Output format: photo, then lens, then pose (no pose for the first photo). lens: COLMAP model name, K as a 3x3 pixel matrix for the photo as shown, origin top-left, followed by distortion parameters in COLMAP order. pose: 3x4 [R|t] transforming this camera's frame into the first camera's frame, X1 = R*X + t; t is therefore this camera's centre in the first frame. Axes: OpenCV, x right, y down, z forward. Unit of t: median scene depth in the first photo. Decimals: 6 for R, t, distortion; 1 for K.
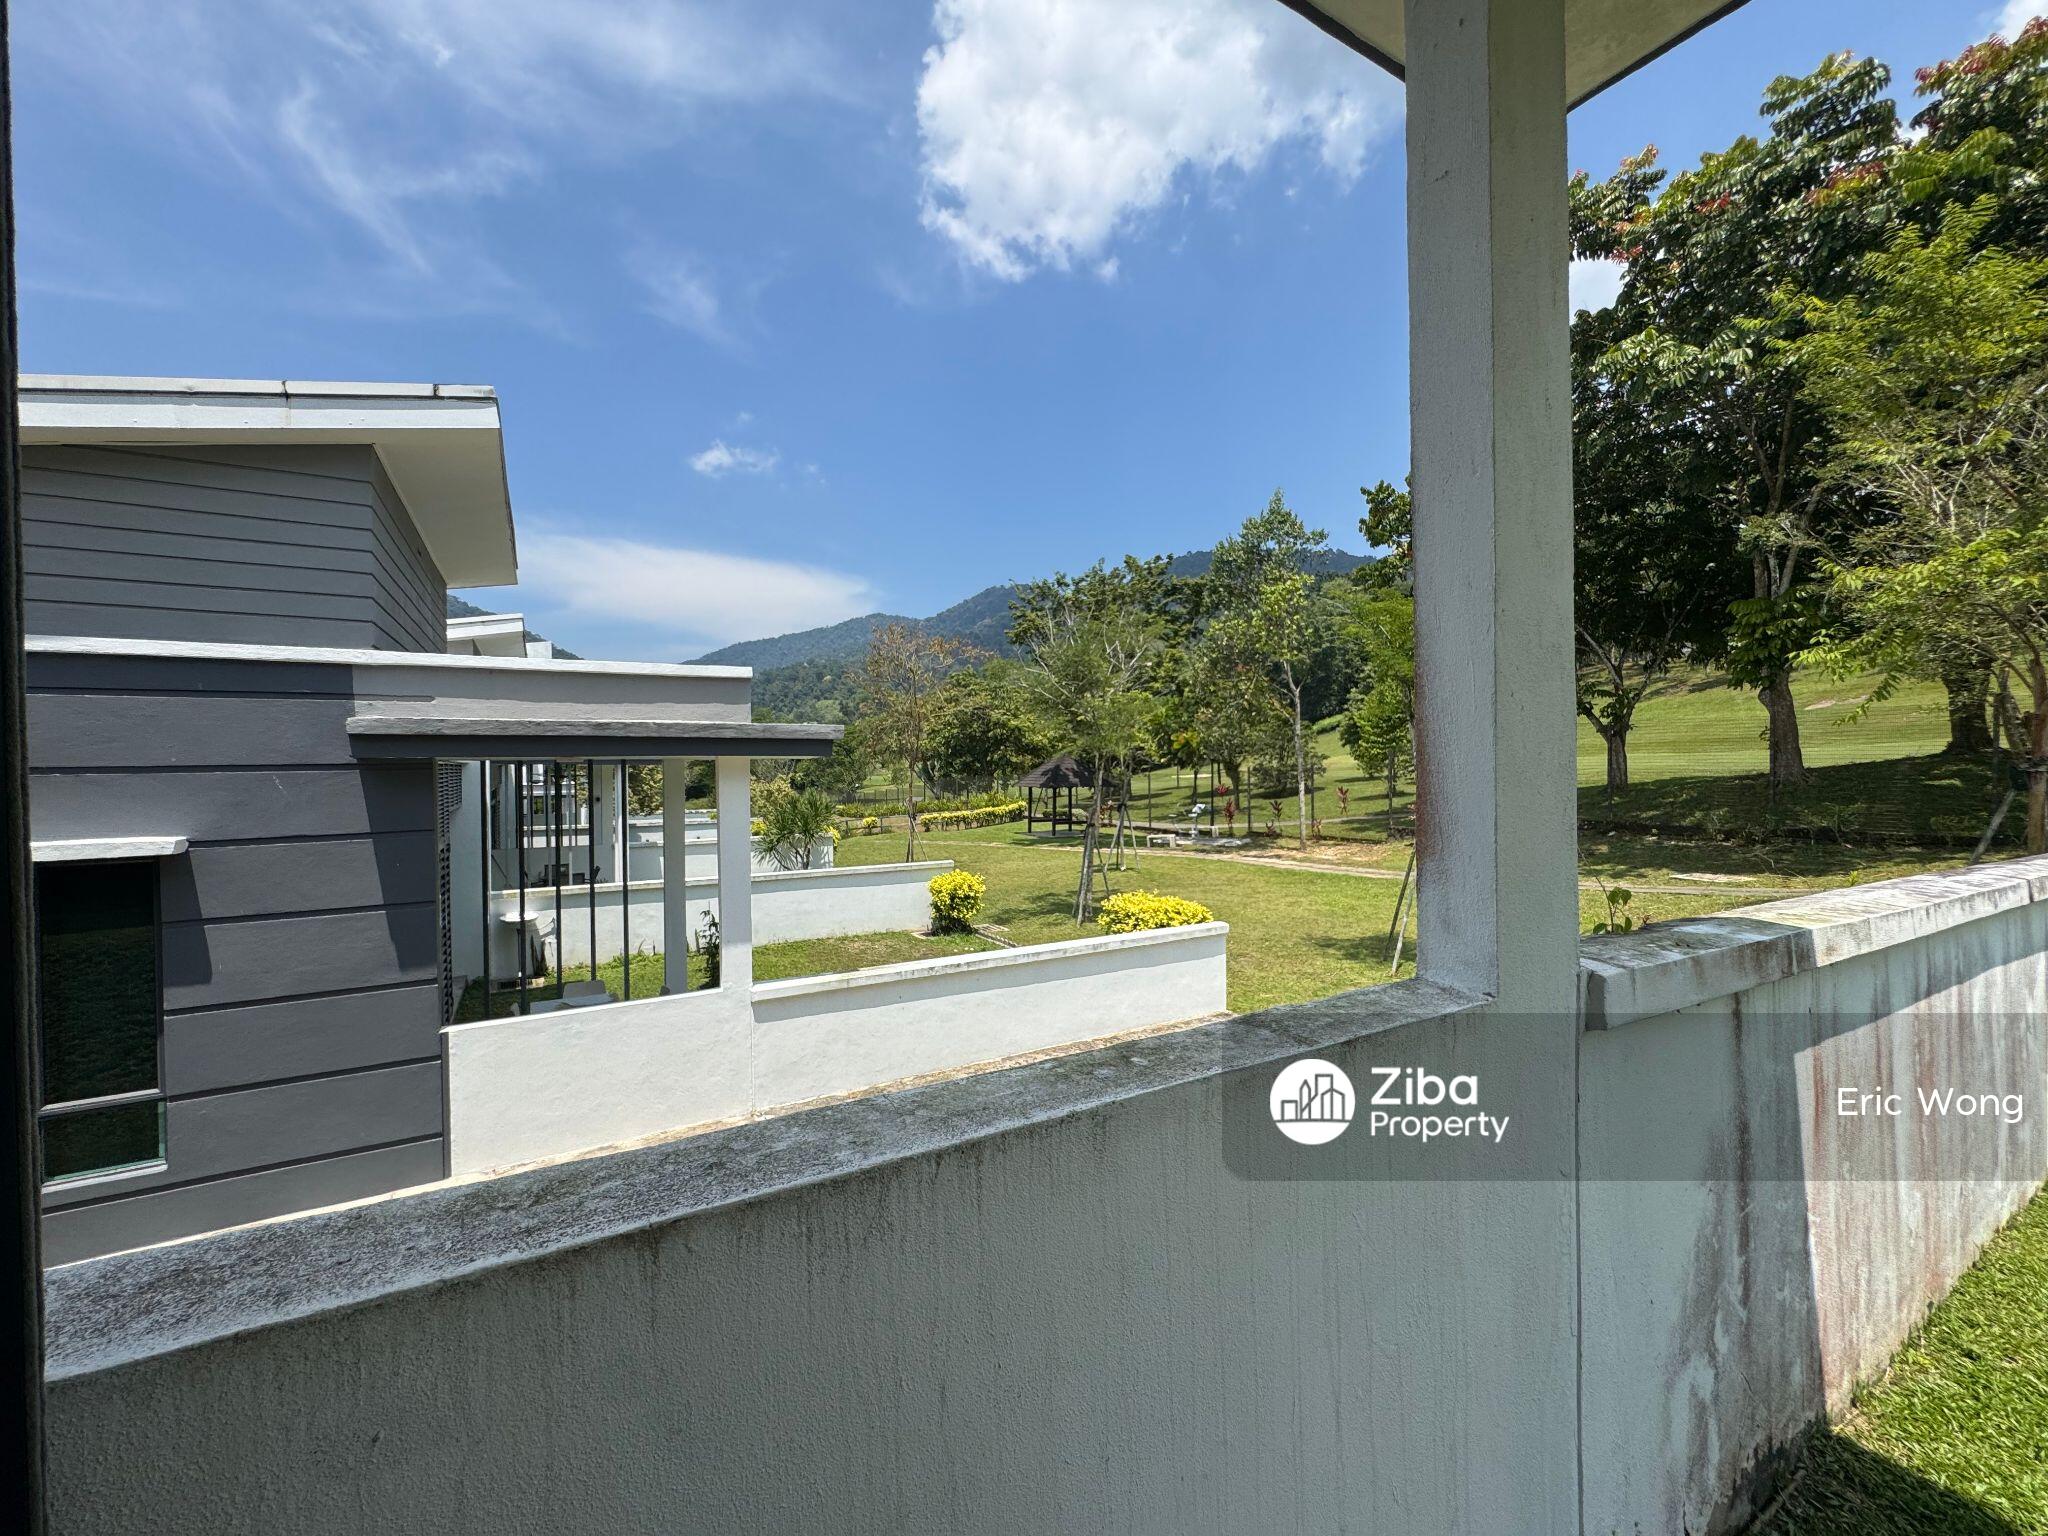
lens RADIAL K [[822.5, 0, 1024.0], [0, 822.5, 768.0], [0, 0, 1]] dist [-0.001914, 0.000417]
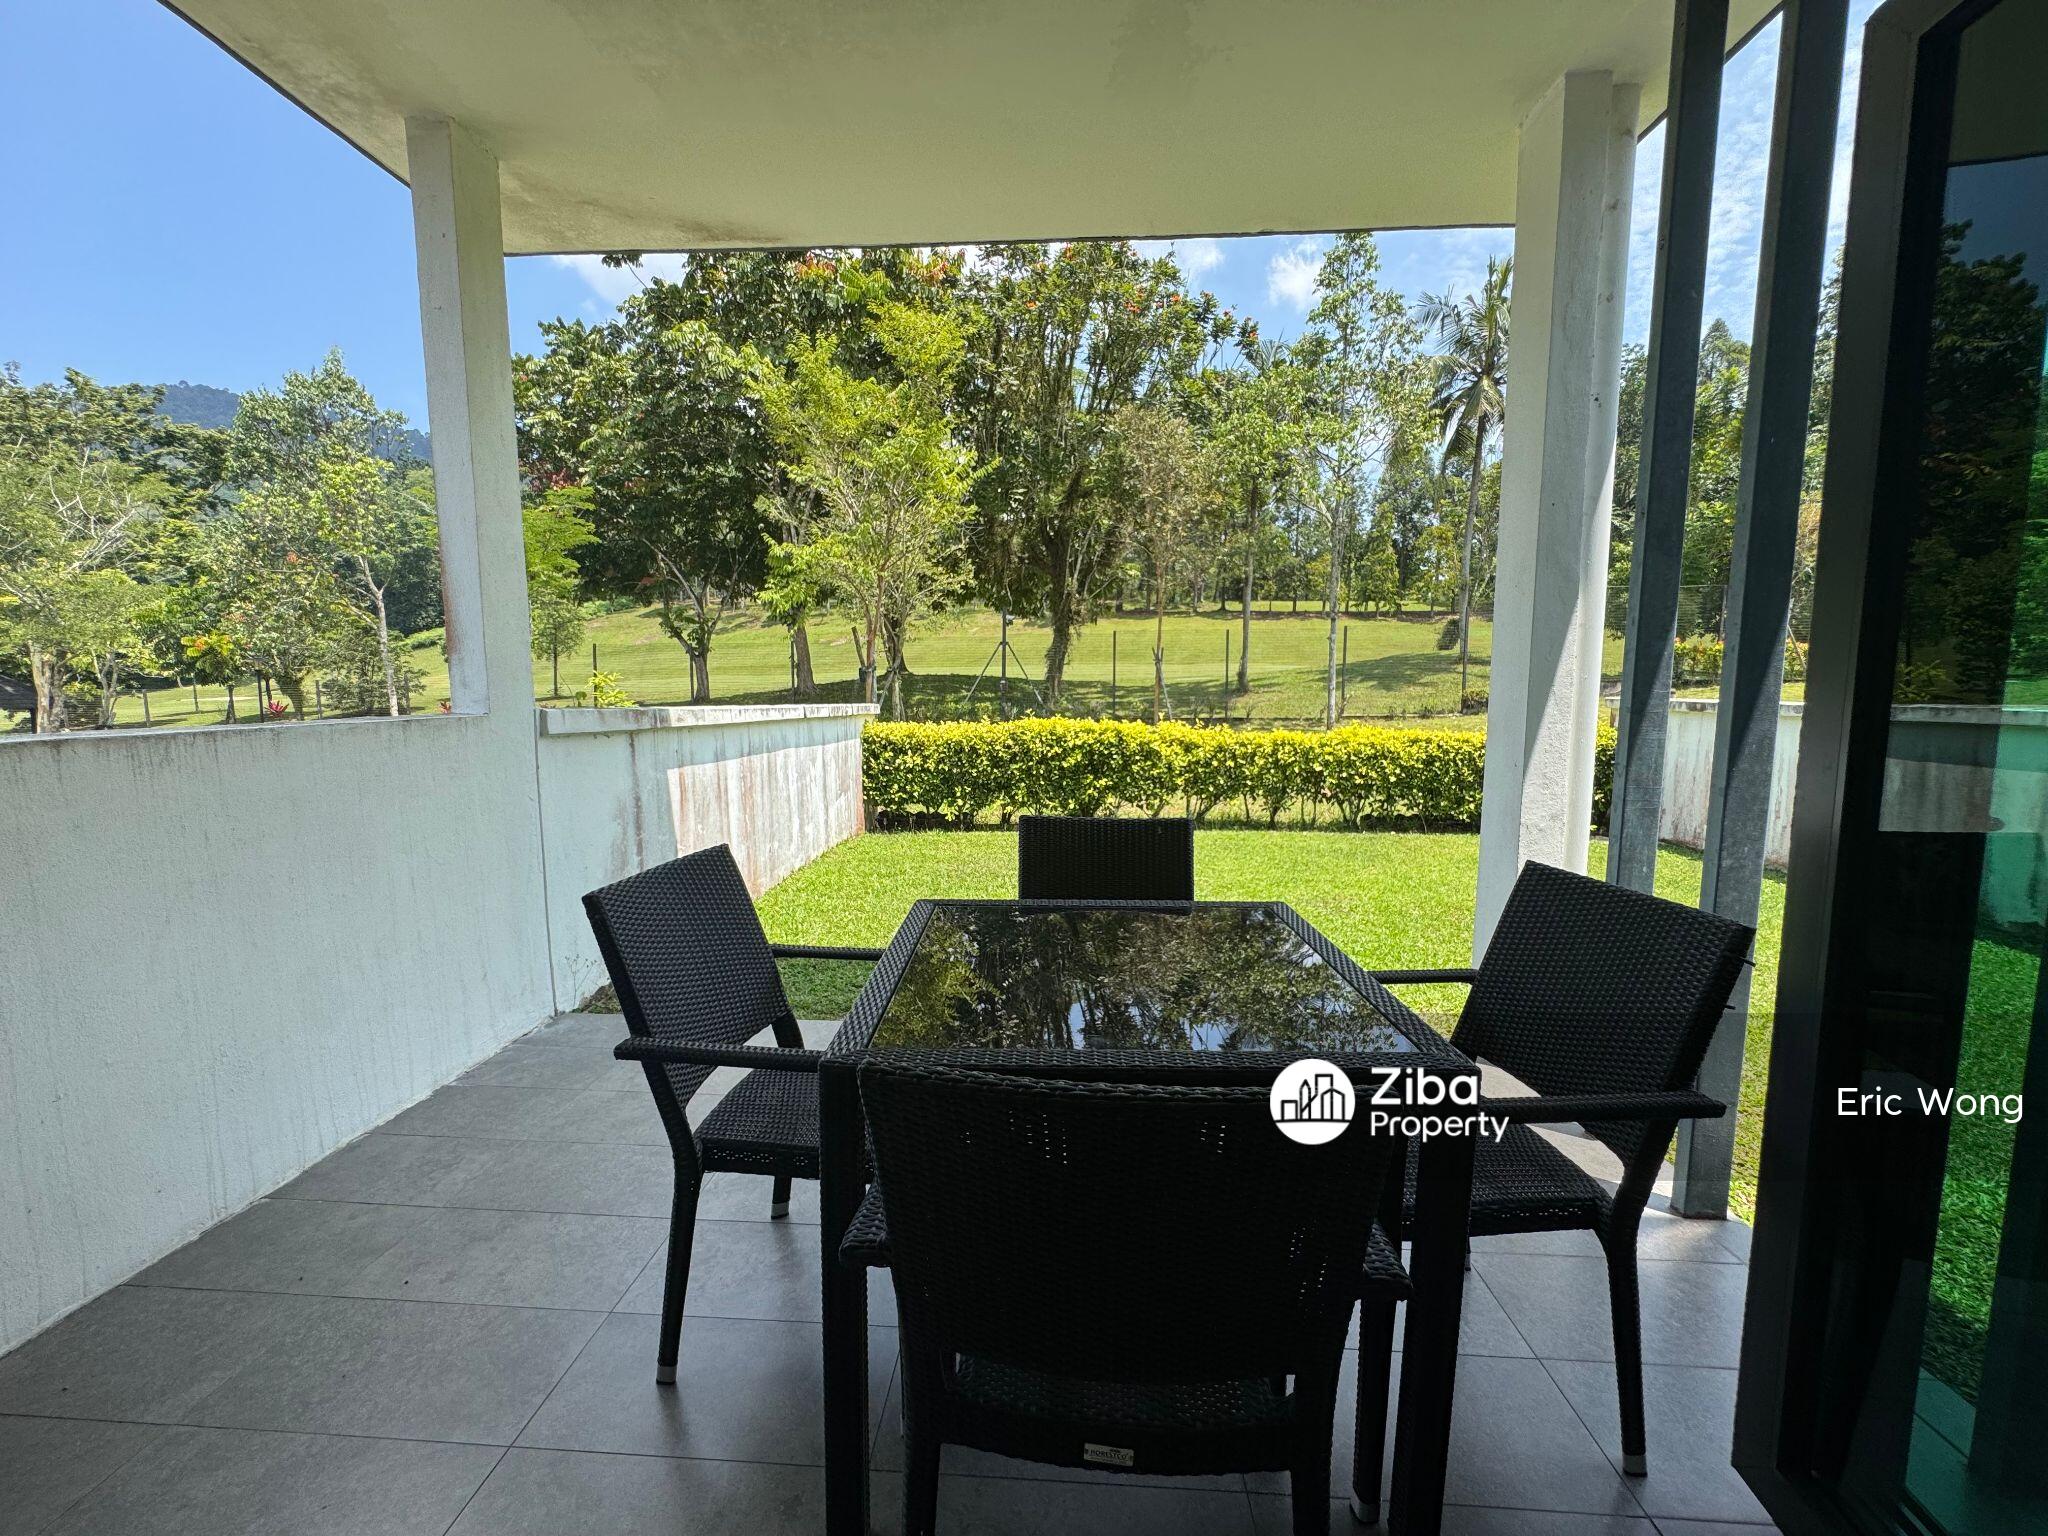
lens RADIAL K [[818.8, 0, 1025.4], [0, 818.8, 771.2], [0, 0, 1]] dist [-0.005511, -0.000093]
pose [[0.555661, -0.079583, 0.827591, -0.021826], [-0.001545, 0.995308, 0.096749, 0.010664], [-0.831407, -0.055039, 0.552931, -0.068744]]
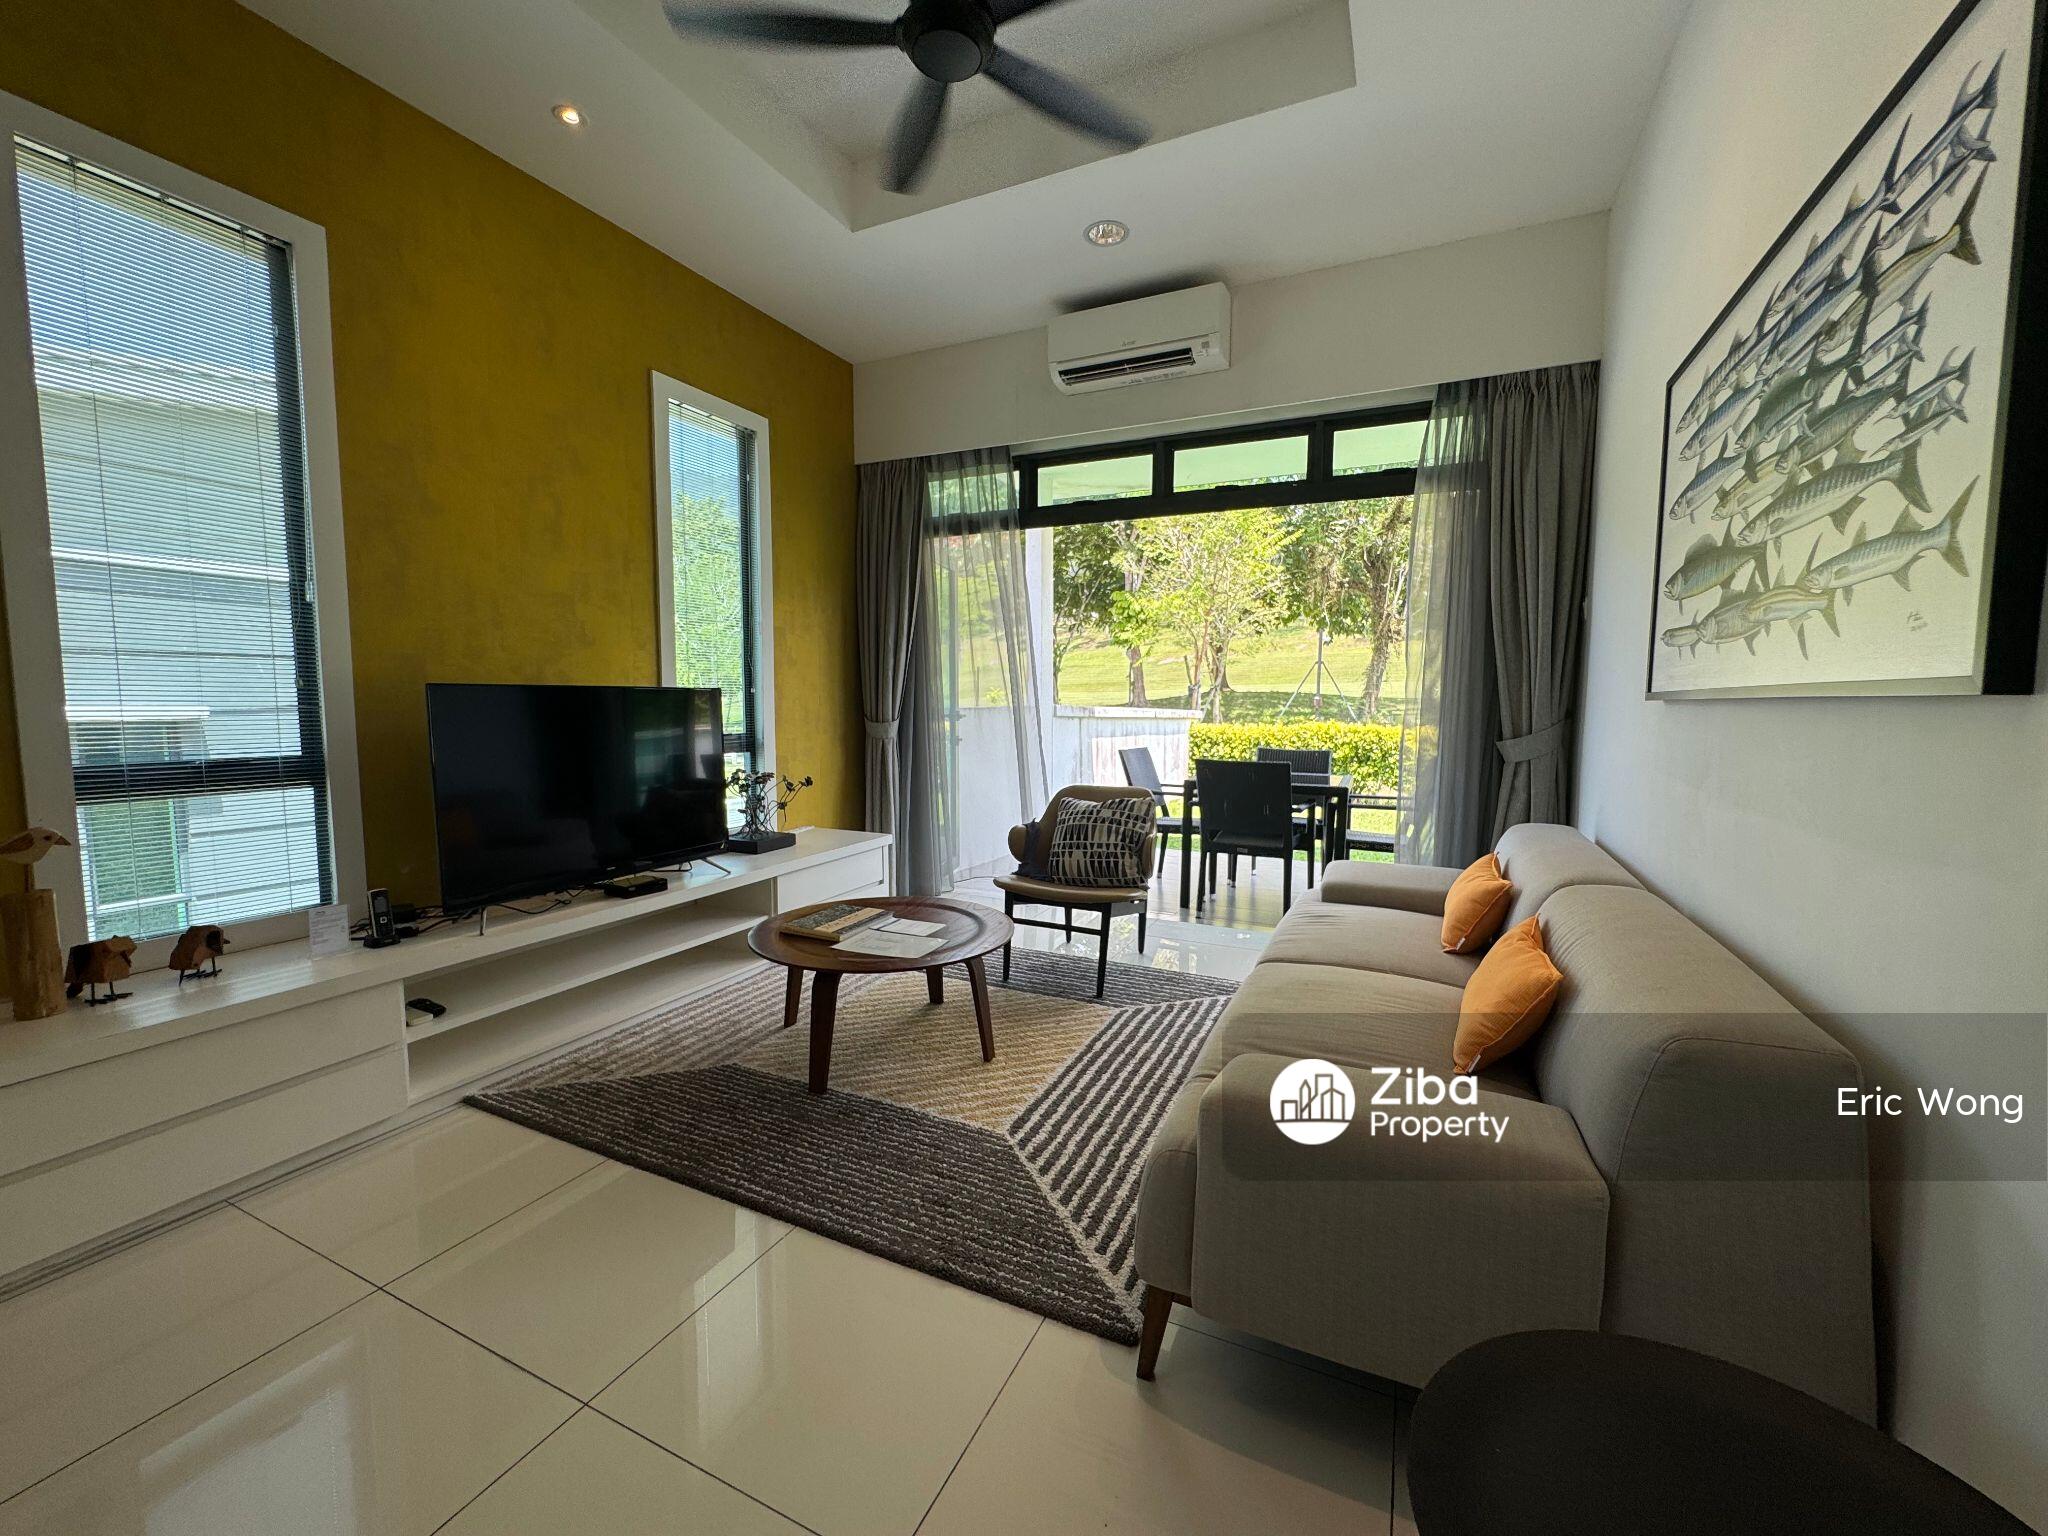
lens RADIAL K [[822.5, 0, 1024.0], [0, 822.5, 768.0], [0, 0, 1]] dist [-0.001914, 0.000417]
pose [[0.829680, -0.033138, 0.557255, -0.124147], [-0.010204, 0.997169, 0.074491, 0.013878], [-0.558146, -0.067490, 0.826994, -0.167317]]
